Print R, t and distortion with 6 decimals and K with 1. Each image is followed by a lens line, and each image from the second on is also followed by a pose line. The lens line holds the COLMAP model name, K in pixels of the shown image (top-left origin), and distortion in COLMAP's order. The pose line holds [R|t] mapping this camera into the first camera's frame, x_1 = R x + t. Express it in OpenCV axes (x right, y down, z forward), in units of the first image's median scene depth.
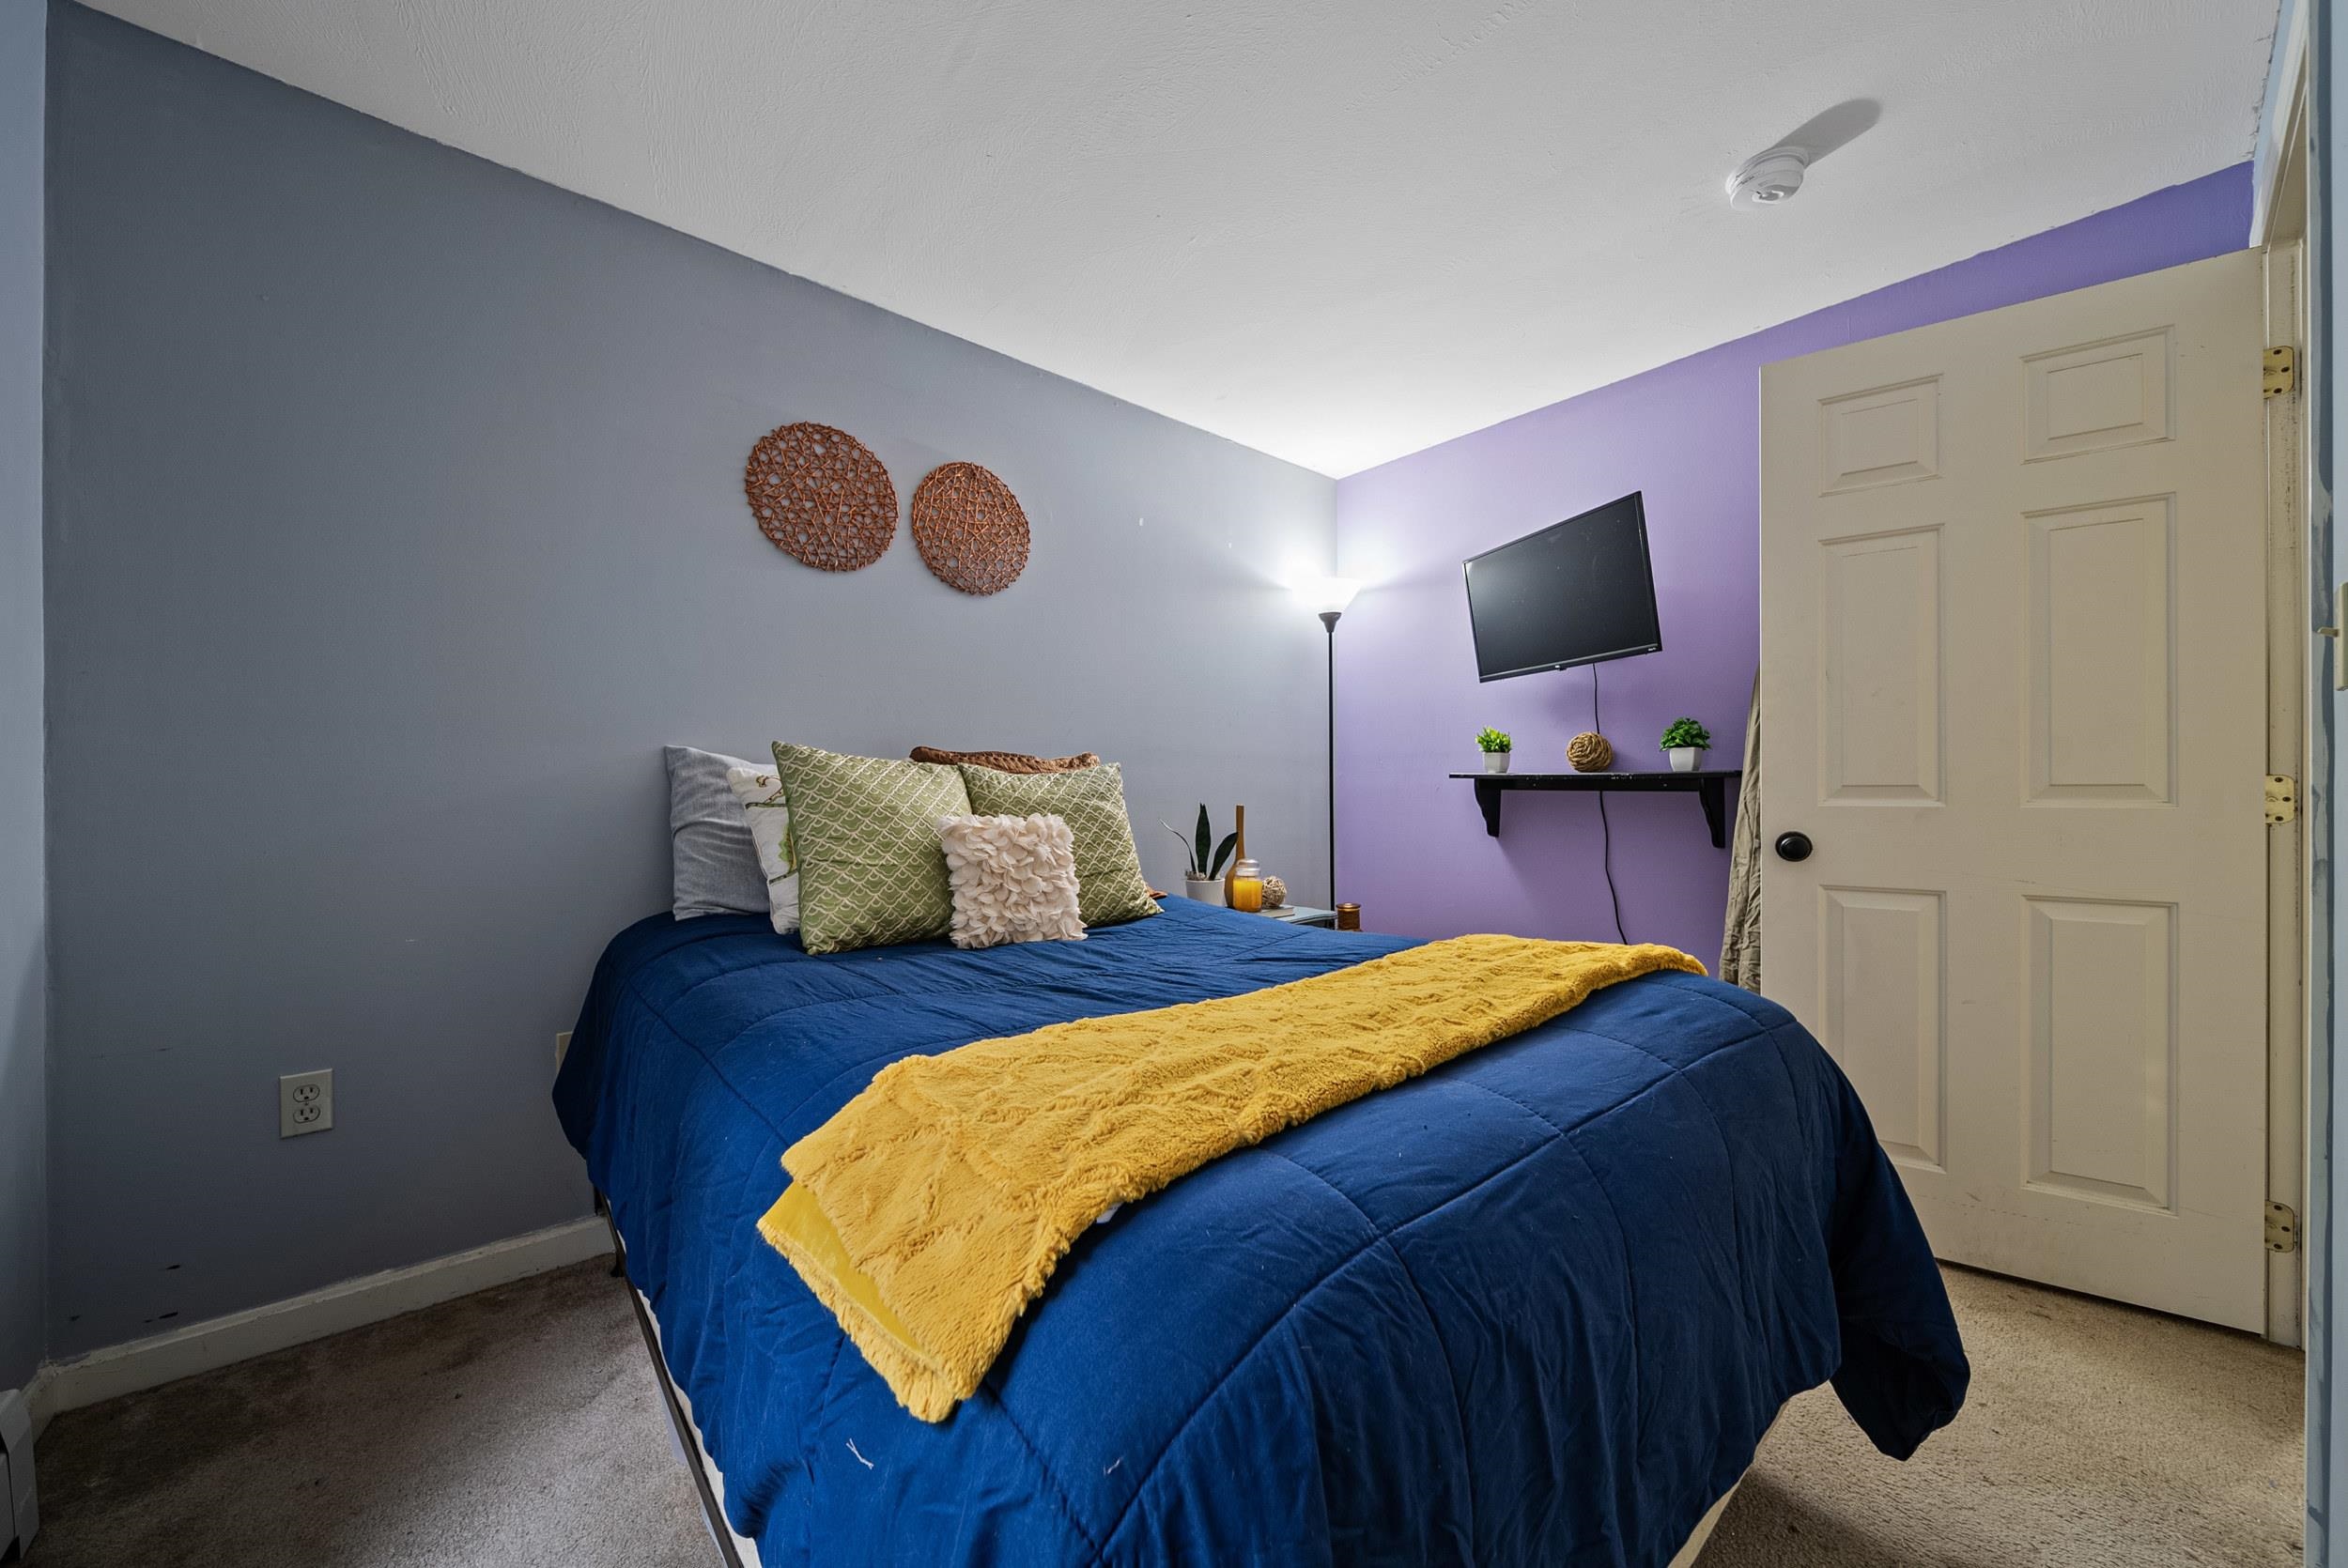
lens RADIAL K [[835.1, 0, 1176.6], [0, 835.1, 785.7], [0, 0, 1]] dist [-0.000836, -0.000294]
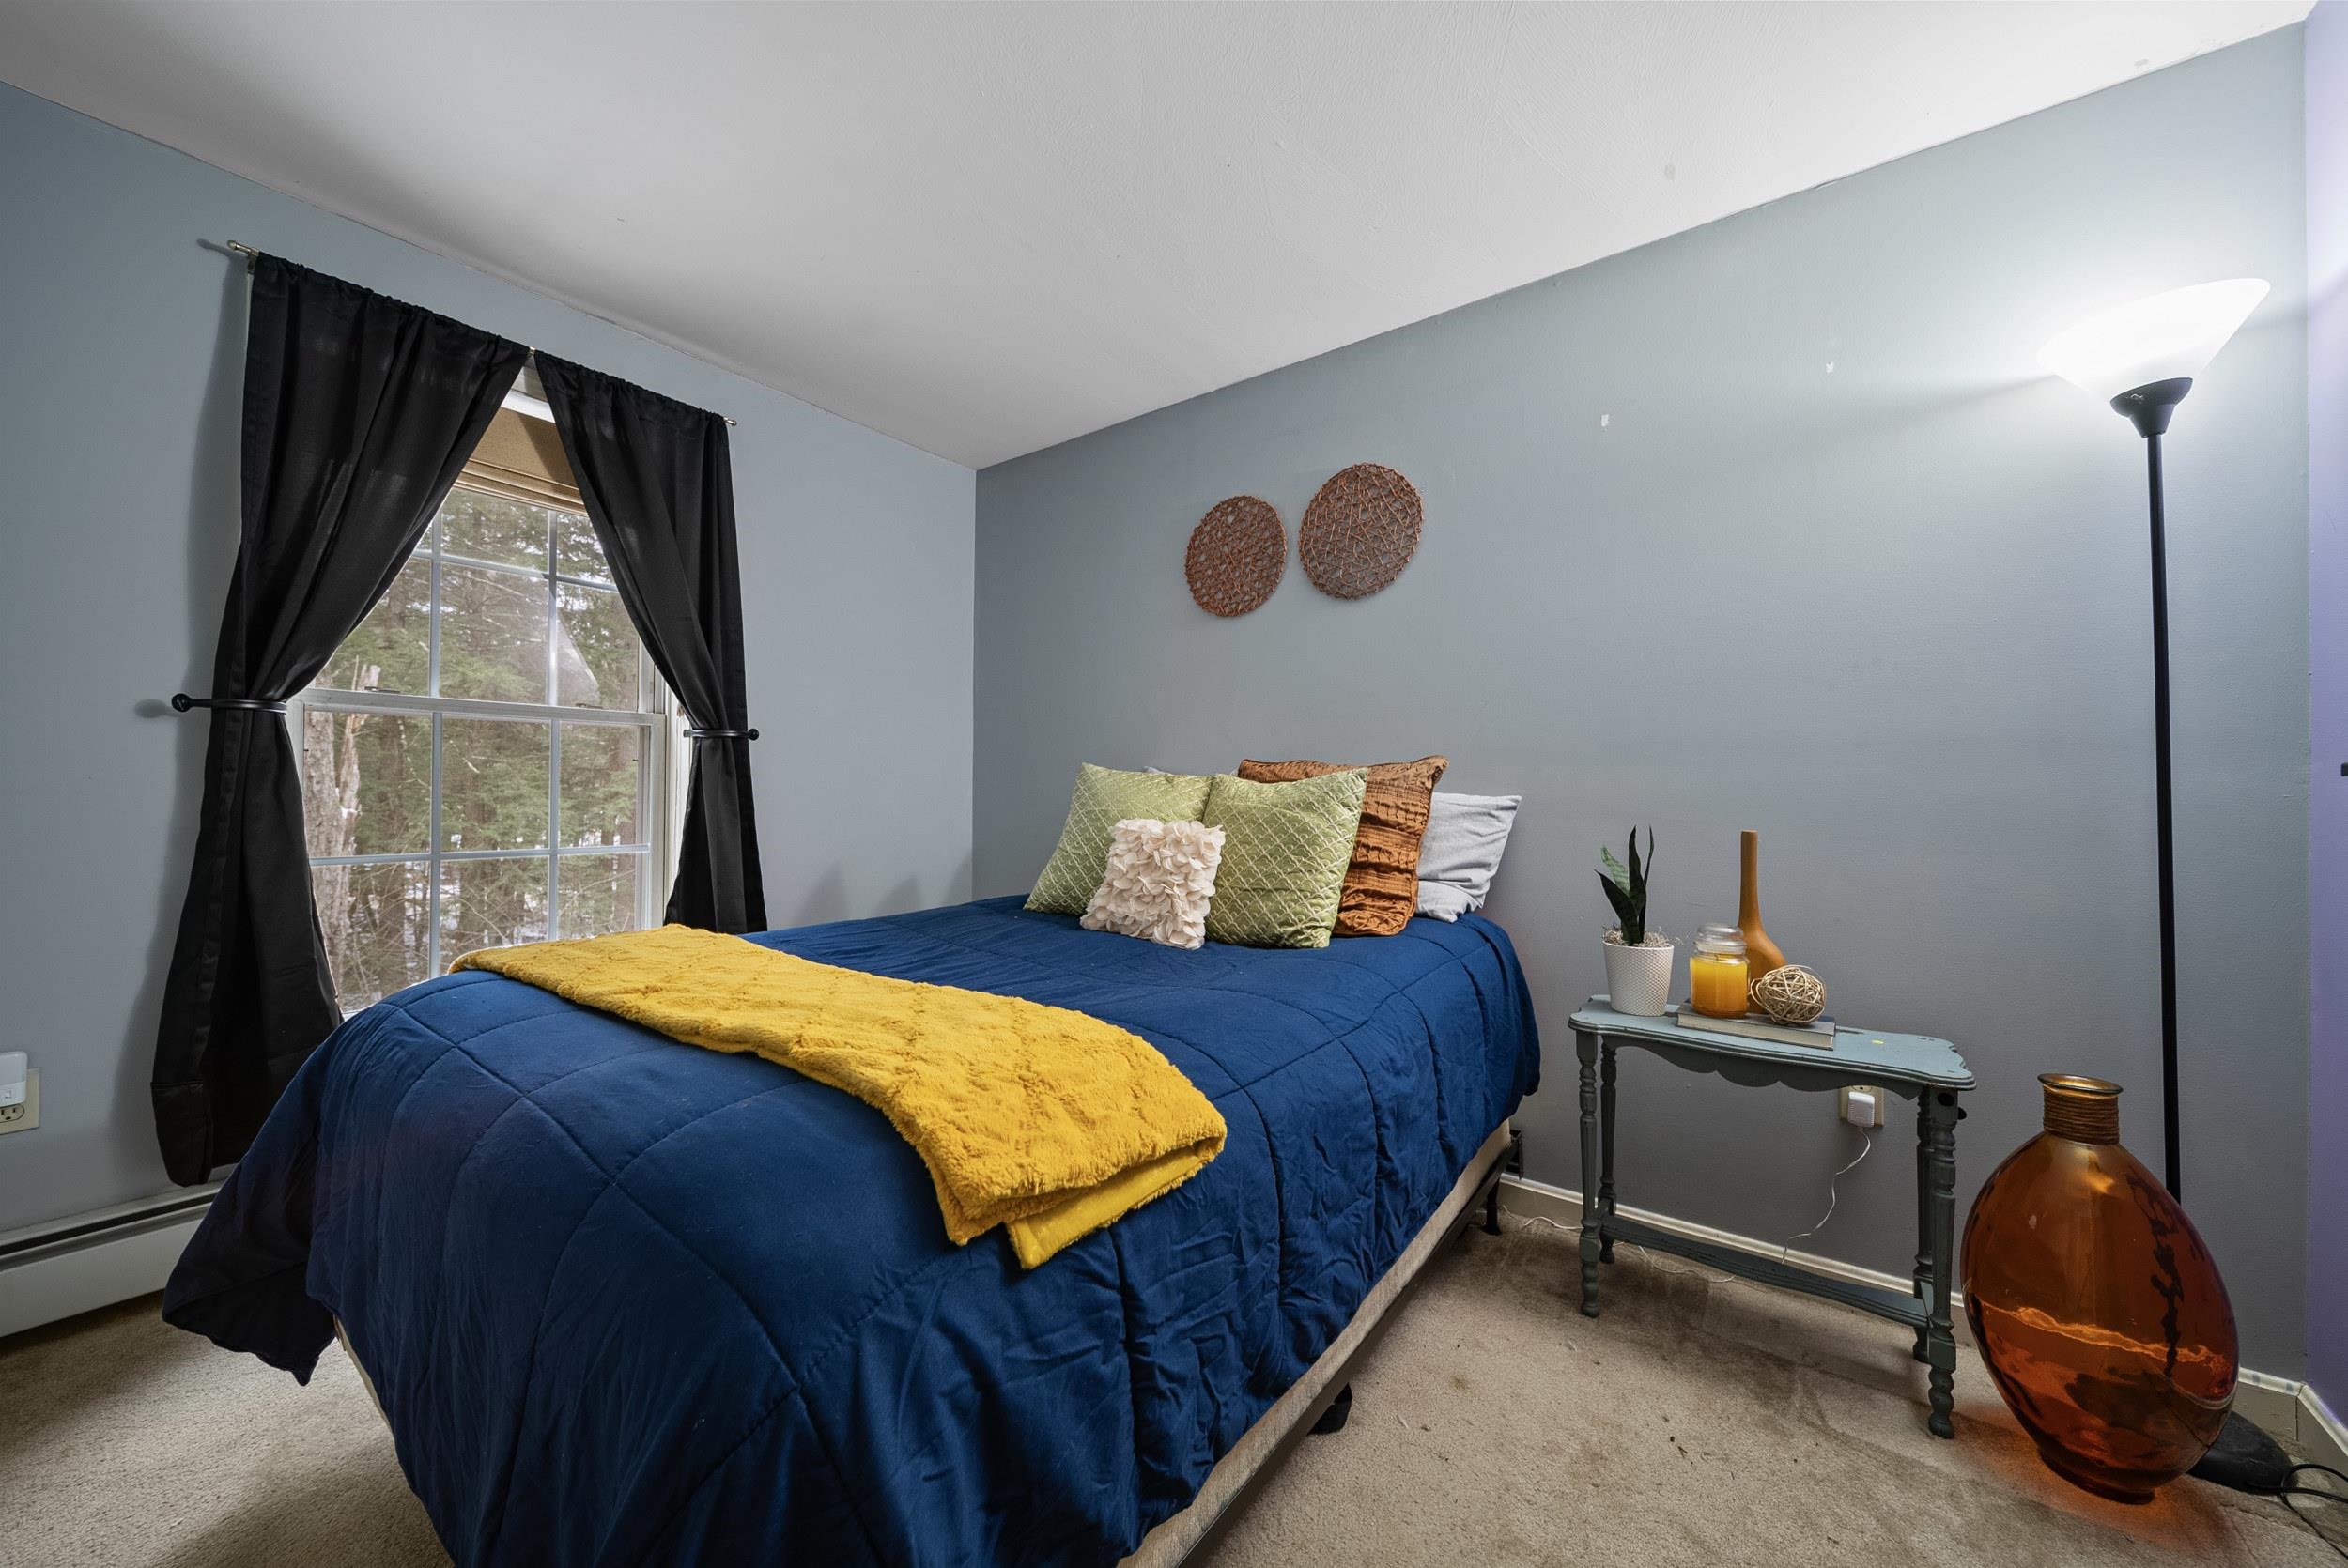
lens RADIAL K [[835.1, 0, 1177.2], [0, 835.1, 786.1], [0, 0, 1]] dist [-0.000836, -0.000294]
pose [[0.217556, -0.001803, -0.976046, 0.701173], [-0.004160, 0.999987, -0.002775, -0.007190], [0.976039, 0.004664, 0.217546, 0.618964]]
